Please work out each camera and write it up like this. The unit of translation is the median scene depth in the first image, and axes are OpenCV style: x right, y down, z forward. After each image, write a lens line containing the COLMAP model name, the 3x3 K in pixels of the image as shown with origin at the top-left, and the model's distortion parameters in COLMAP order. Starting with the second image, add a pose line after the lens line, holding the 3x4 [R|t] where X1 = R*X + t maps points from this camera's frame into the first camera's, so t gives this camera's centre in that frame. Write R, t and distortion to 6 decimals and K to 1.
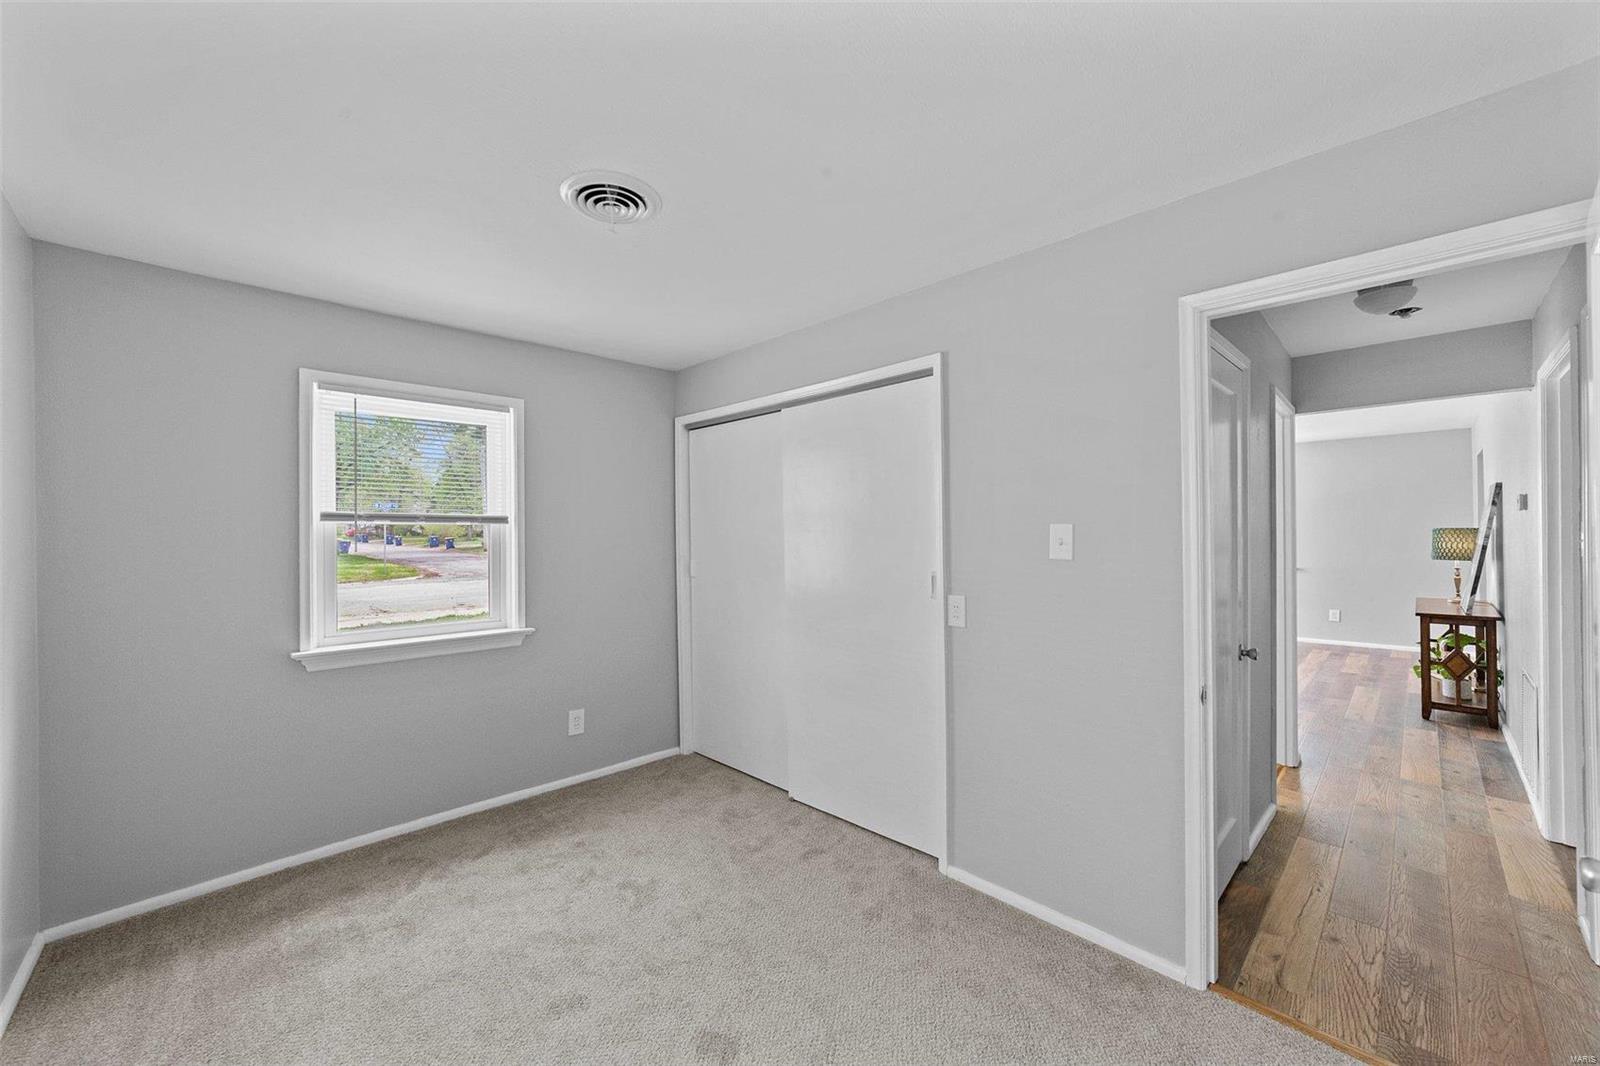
lens RADIAL K [[610.7, 0, 800.2], [0, 610.7, 529.7], [0, 0, 1]] dist [-0.026790, 0.009976]
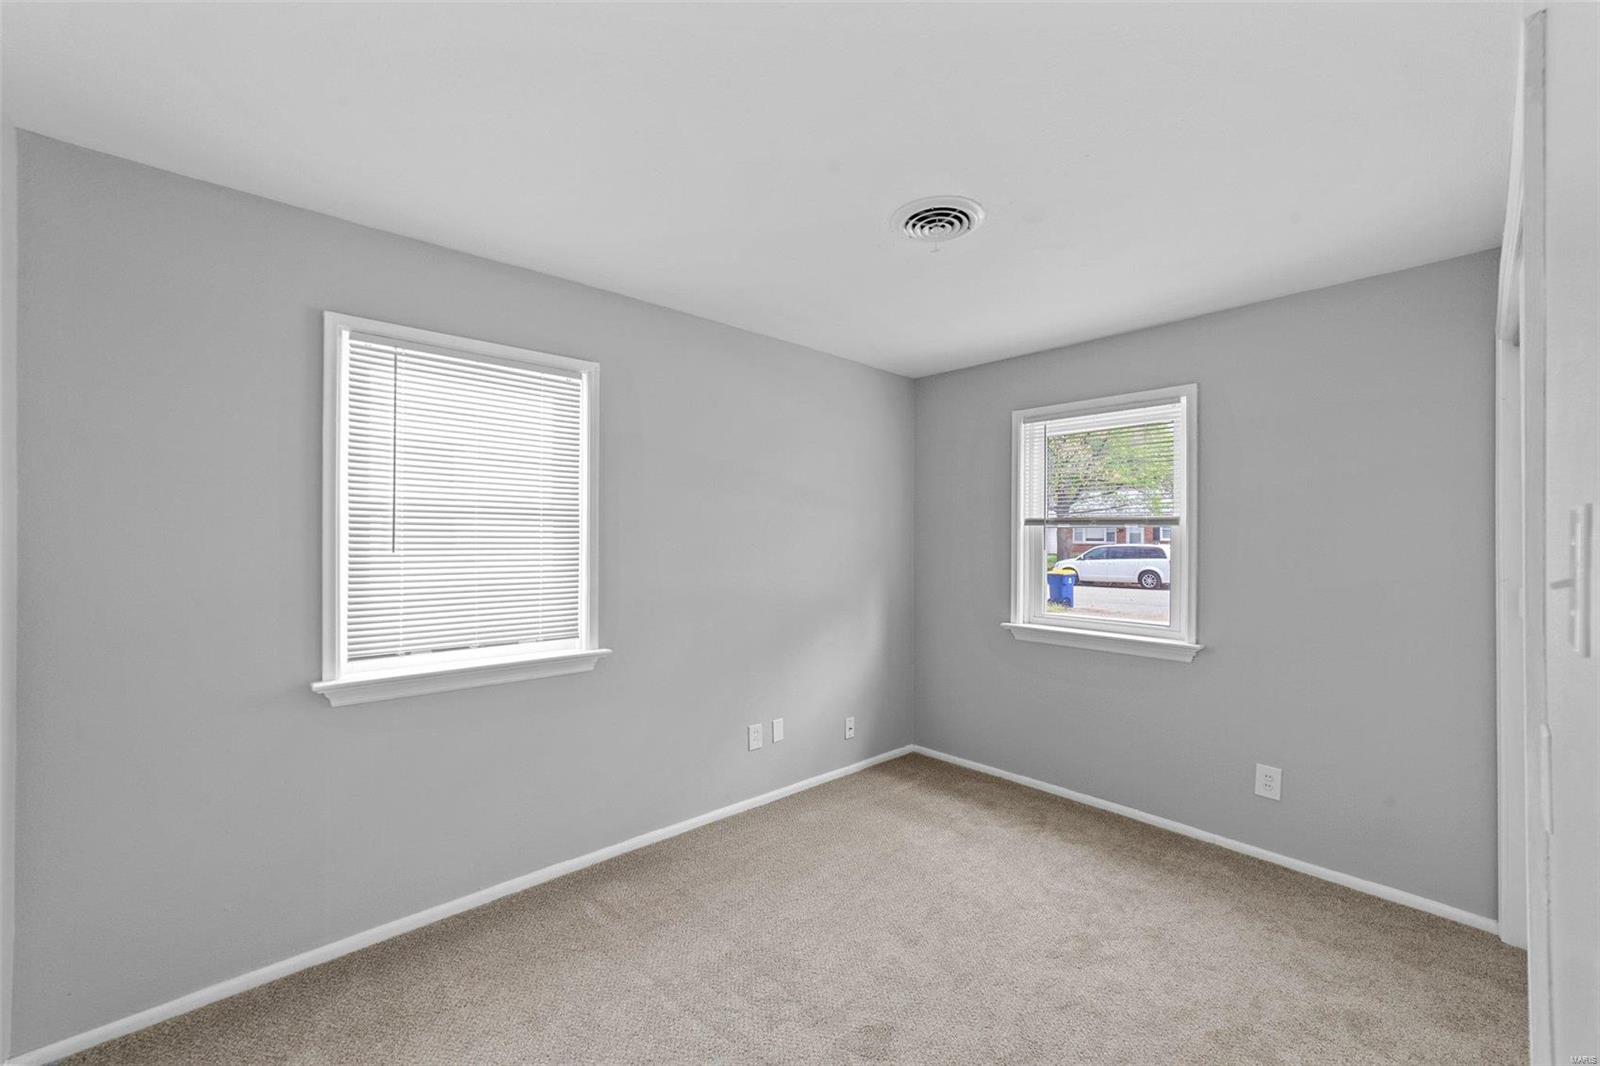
lens RADIAL K [[610.7, 0, 800.2], [0, 610.7, 529.7], [0, 0, 1]] dist [-0.026790, 0.009976]
pose [[-0.016202, -0.005966, -0.999851, 0.516312], [-0.004337, 0.999973, -0.005897, 0.005074], [0.999859, 0.004241, -0.016228, 0.527202]]
